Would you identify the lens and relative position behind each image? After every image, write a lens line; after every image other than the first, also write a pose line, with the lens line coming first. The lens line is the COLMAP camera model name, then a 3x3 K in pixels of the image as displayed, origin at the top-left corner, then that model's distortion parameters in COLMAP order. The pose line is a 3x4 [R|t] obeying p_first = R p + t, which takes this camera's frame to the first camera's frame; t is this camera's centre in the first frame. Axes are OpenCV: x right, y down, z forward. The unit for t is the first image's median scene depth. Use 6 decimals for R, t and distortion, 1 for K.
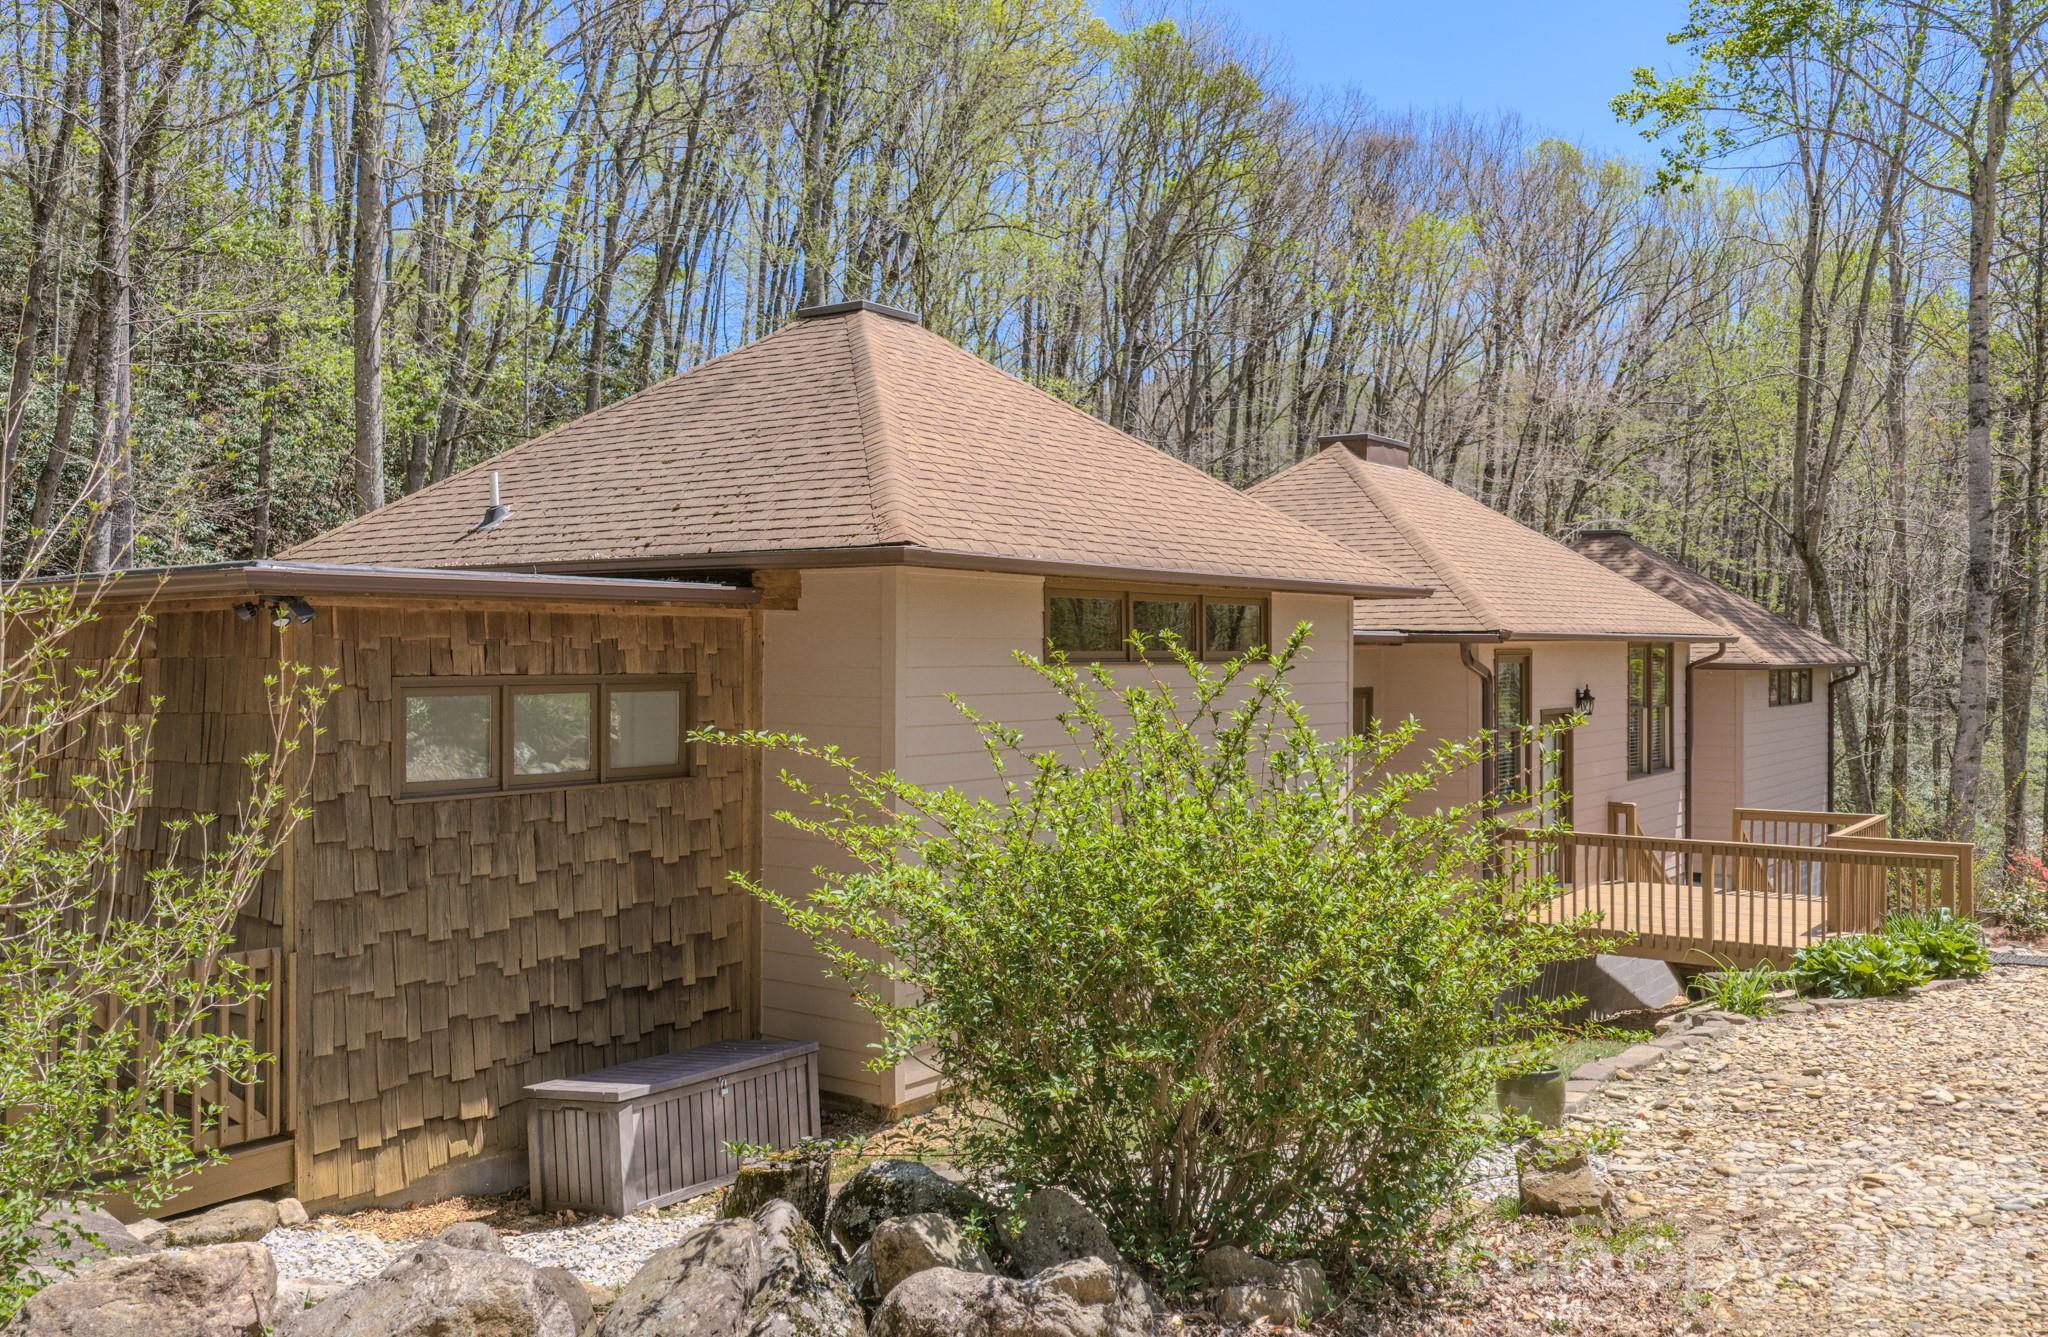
lens RADIAL K [[1701.5, 0, 1024.0], [0, 1701.5, 668.5], [0, 0, 1]] dist [-0.001135, -0.003117]
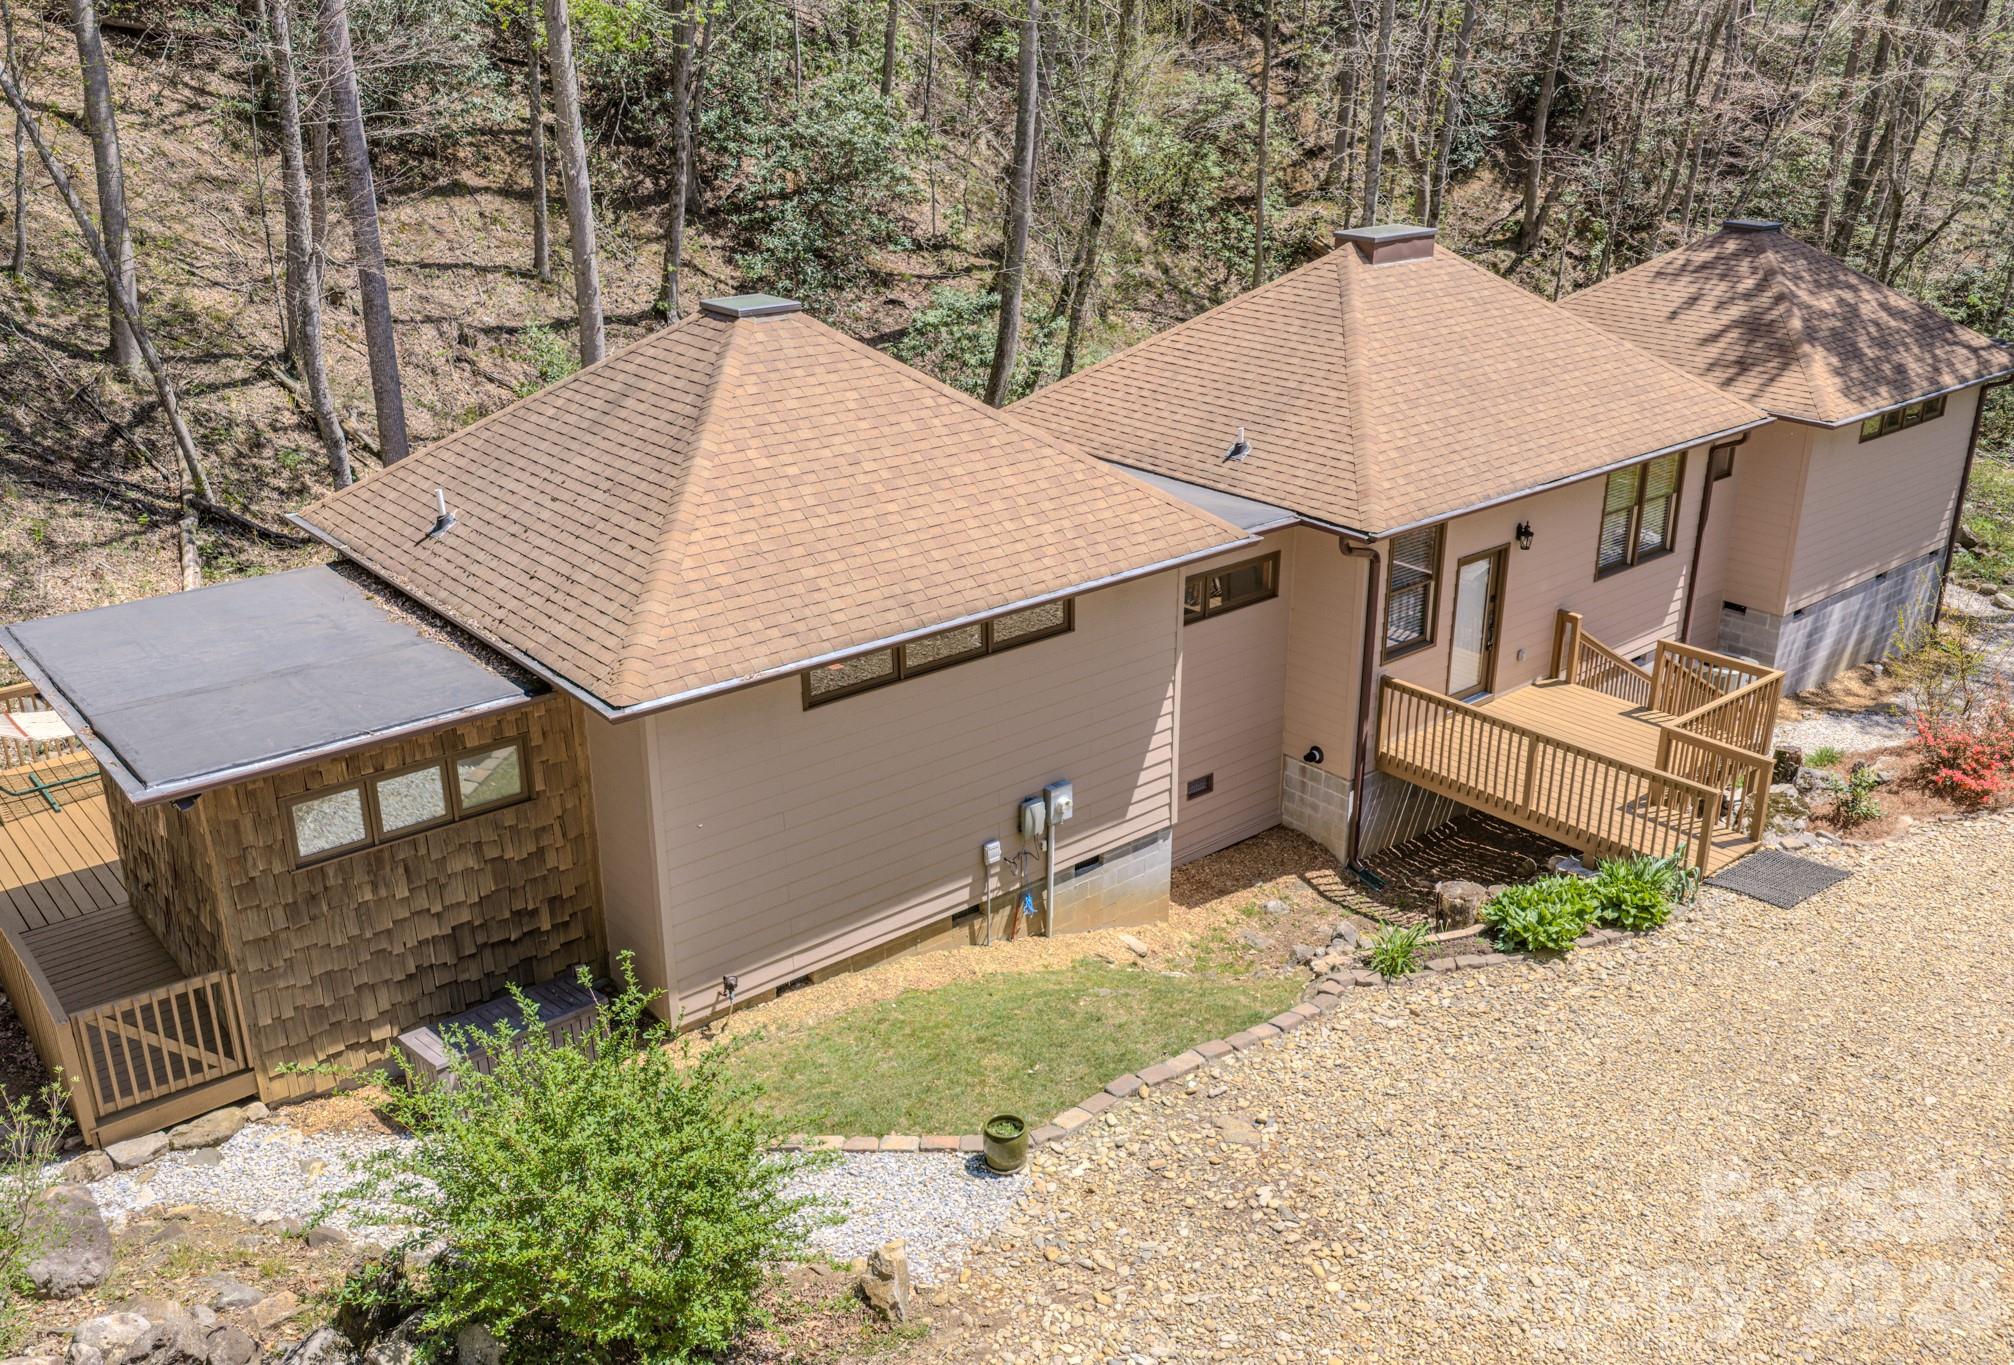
lens RADIAL K [[1694.7, 0, 1007.0], [0, 1694.7, 682.5], [0, 0, 1]] dist [0.009234, 0.006386]
pose [[0.973634, 0.080734, -0.213352, 0.534141], [-0.000455, 0.935962, 0.352101, -0.583037], [0.228116, -0.342720, 0.911321, -0.175665]]
